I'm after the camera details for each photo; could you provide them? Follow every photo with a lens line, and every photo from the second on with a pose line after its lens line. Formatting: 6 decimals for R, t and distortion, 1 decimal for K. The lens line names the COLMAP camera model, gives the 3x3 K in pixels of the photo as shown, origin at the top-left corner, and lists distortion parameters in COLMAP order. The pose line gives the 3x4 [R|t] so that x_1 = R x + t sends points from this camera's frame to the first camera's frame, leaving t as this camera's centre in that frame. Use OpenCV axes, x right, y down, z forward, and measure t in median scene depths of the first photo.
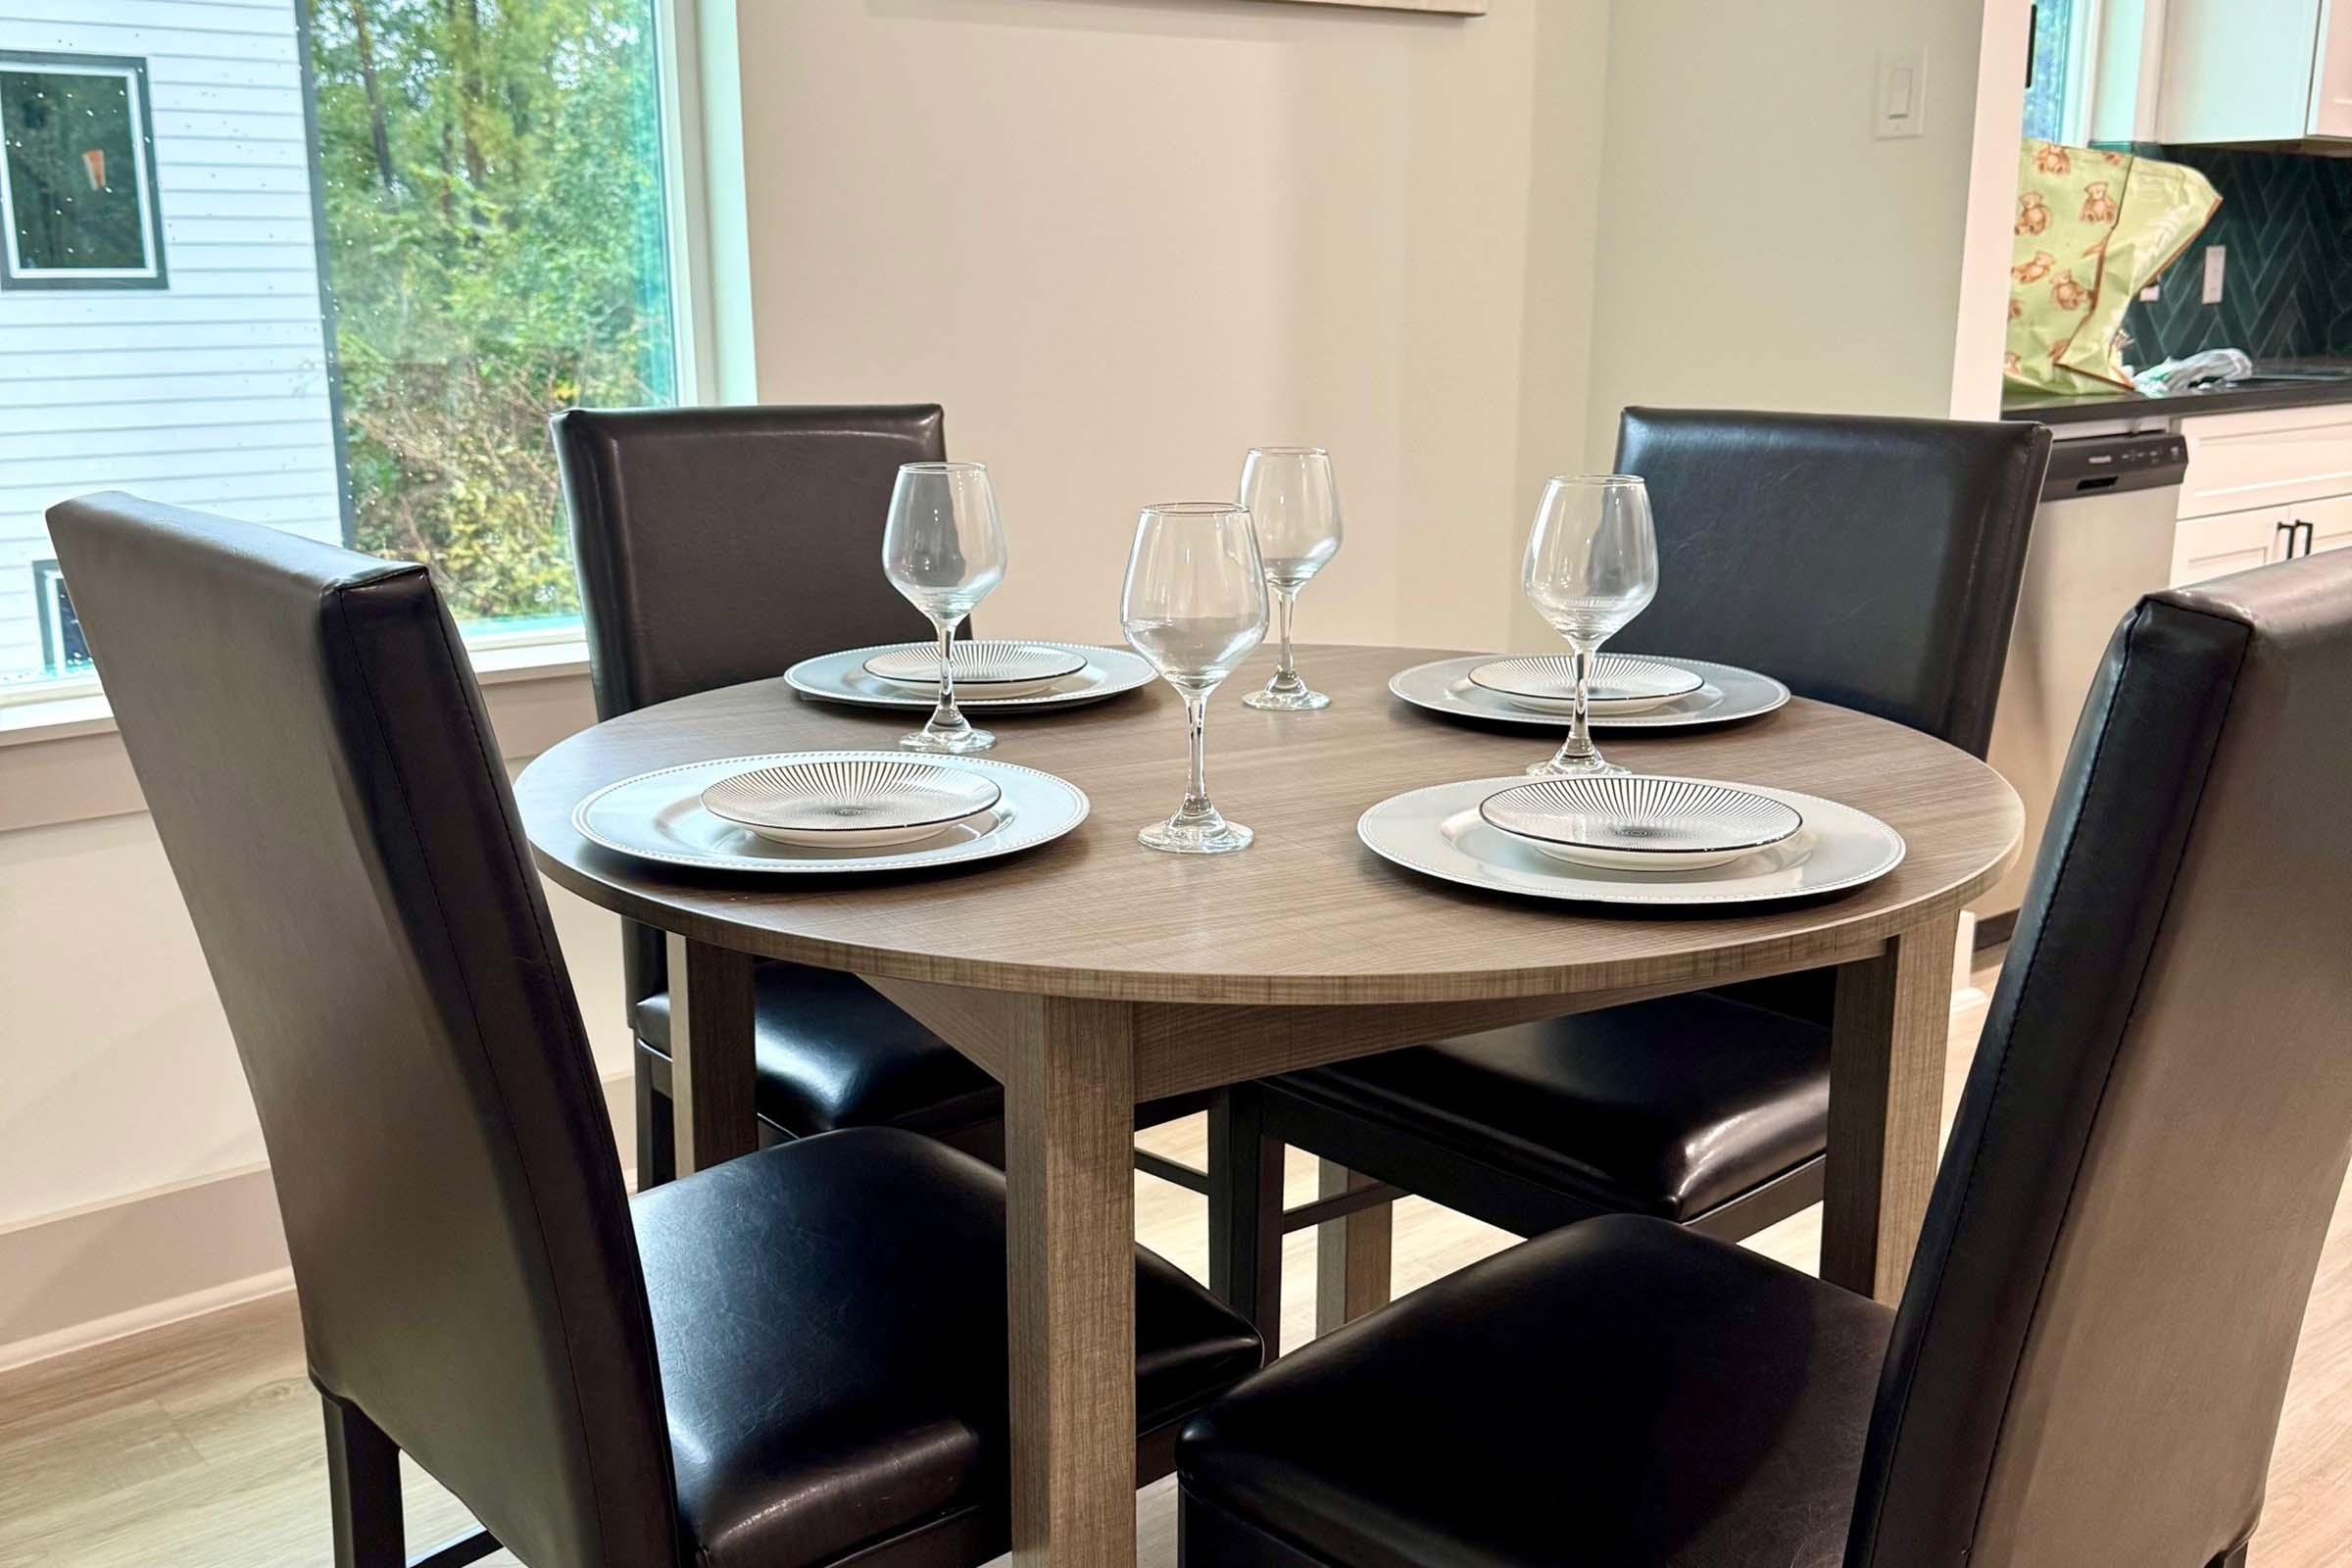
lens RADIAL K [[2321.4, 0, 1176.0], [0, 2321.4, 784.0], [0, 0, 1]] dist [0.115955, 0.008479]
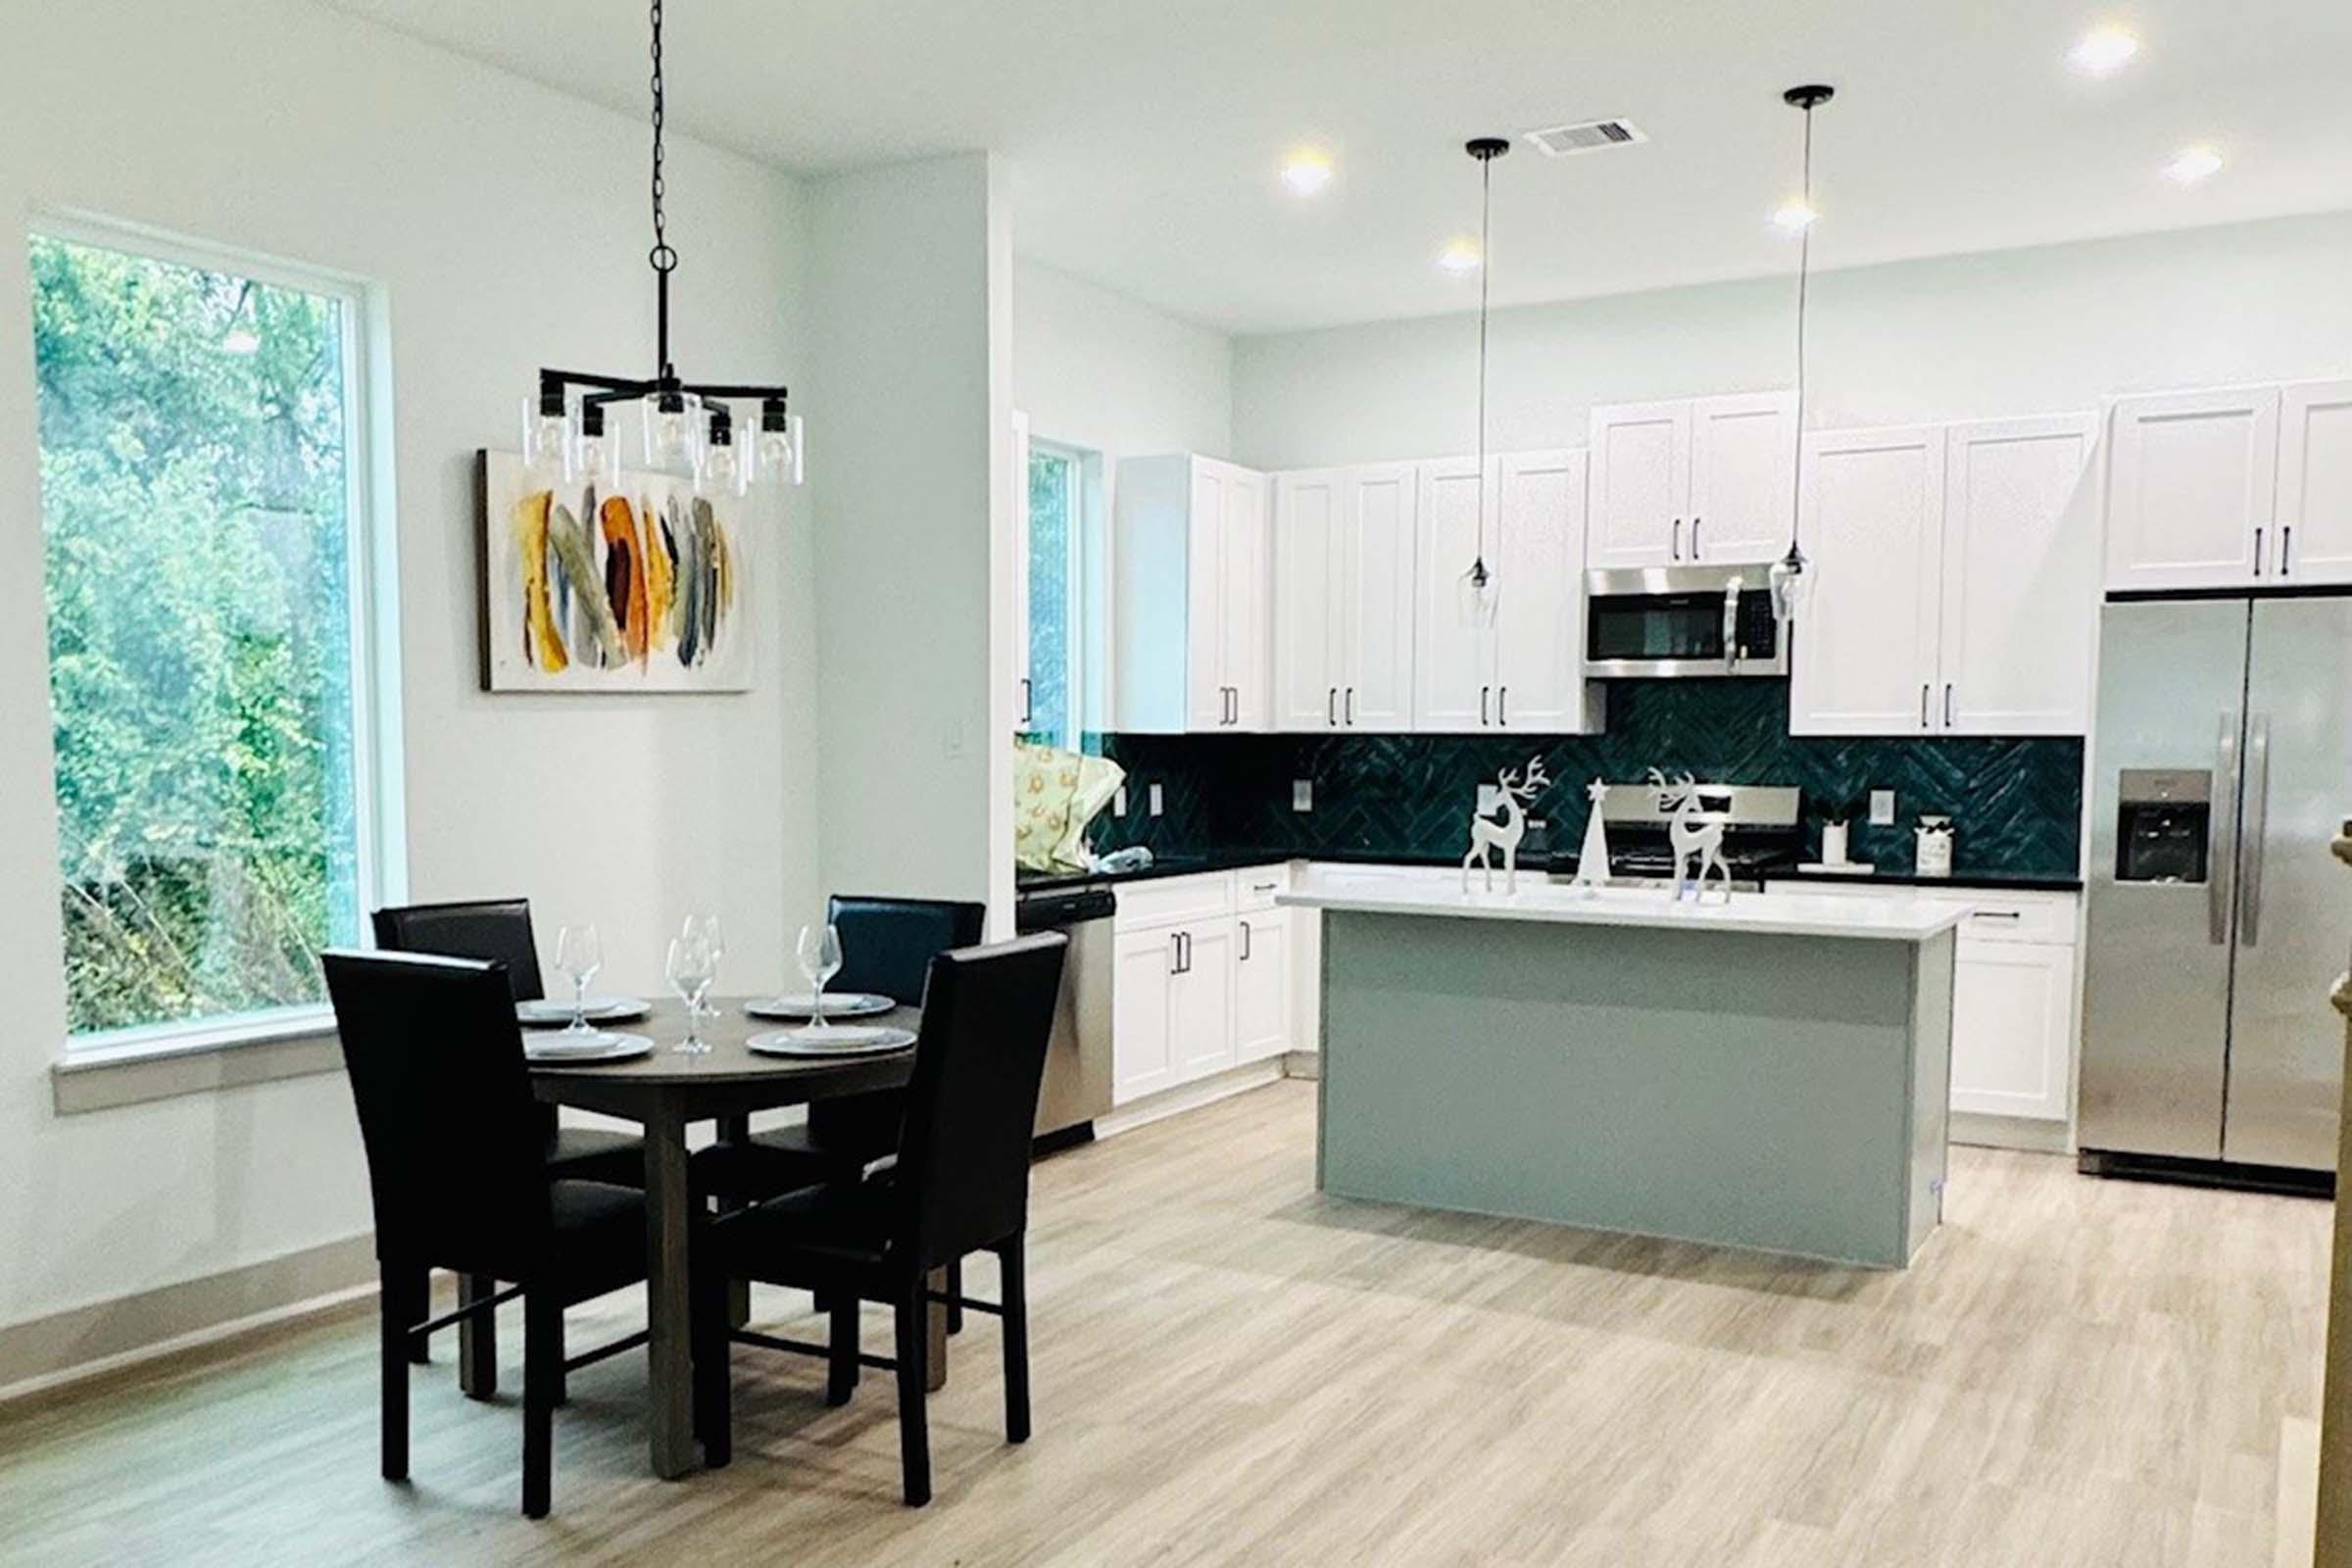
lens RADIAL K [[2337.1, 0, 1176.0], [0, 2337.1, 784.0], [0, 0, 1]] dist [-0.087913, 0.001763]
pose [[0.949038, -0.015028, 0.314805, -0.143614], [0.072187, 0.982673, -0.170711, 0.103406], [-0.306785, 0.184736, 0.933679, -0.872976]]
